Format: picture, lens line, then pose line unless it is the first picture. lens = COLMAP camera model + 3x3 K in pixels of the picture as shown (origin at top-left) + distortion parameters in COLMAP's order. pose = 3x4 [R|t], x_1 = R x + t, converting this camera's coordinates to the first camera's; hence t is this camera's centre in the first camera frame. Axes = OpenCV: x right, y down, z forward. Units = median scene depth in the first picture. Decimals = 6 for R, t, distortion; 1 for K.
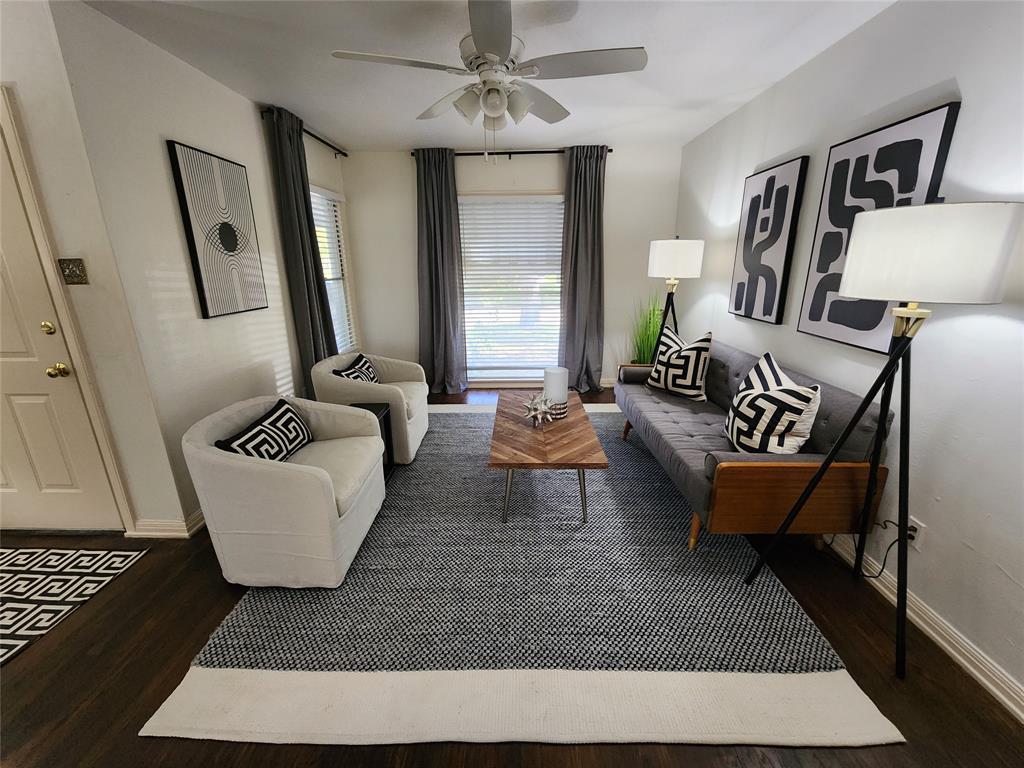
lens RADIAL K [[422.3, 0, 519.1], [0, 422.3, 385.0], [0, 0, 1]] dist [-0.001389, -0.002687]
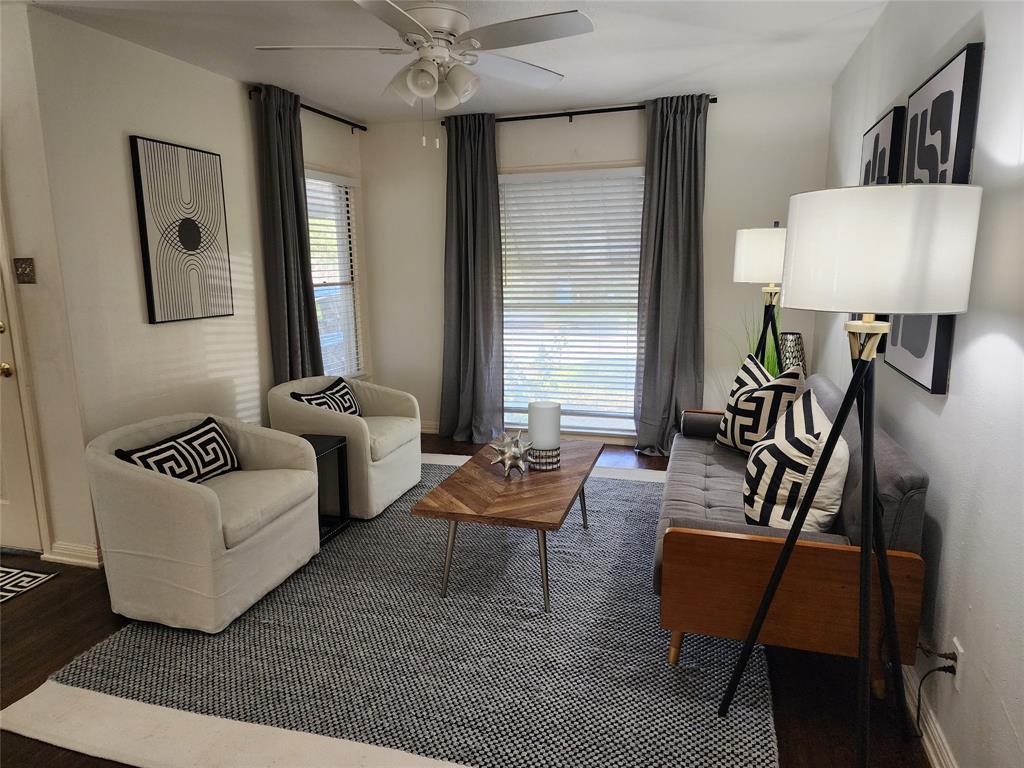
lens RADIAL K [[681.7, 0, 512.6], [0, 681.7, 387.5], [0, 0, 1]] dist [0.058748, -0.042985]
pose [[0.961440, 0.046441, -0.271063, 0.399951], [-0.073523, 0.993168, -0.090619, 0.053733], [0.265003, 0.107054, 0.958286, -0.187072]]
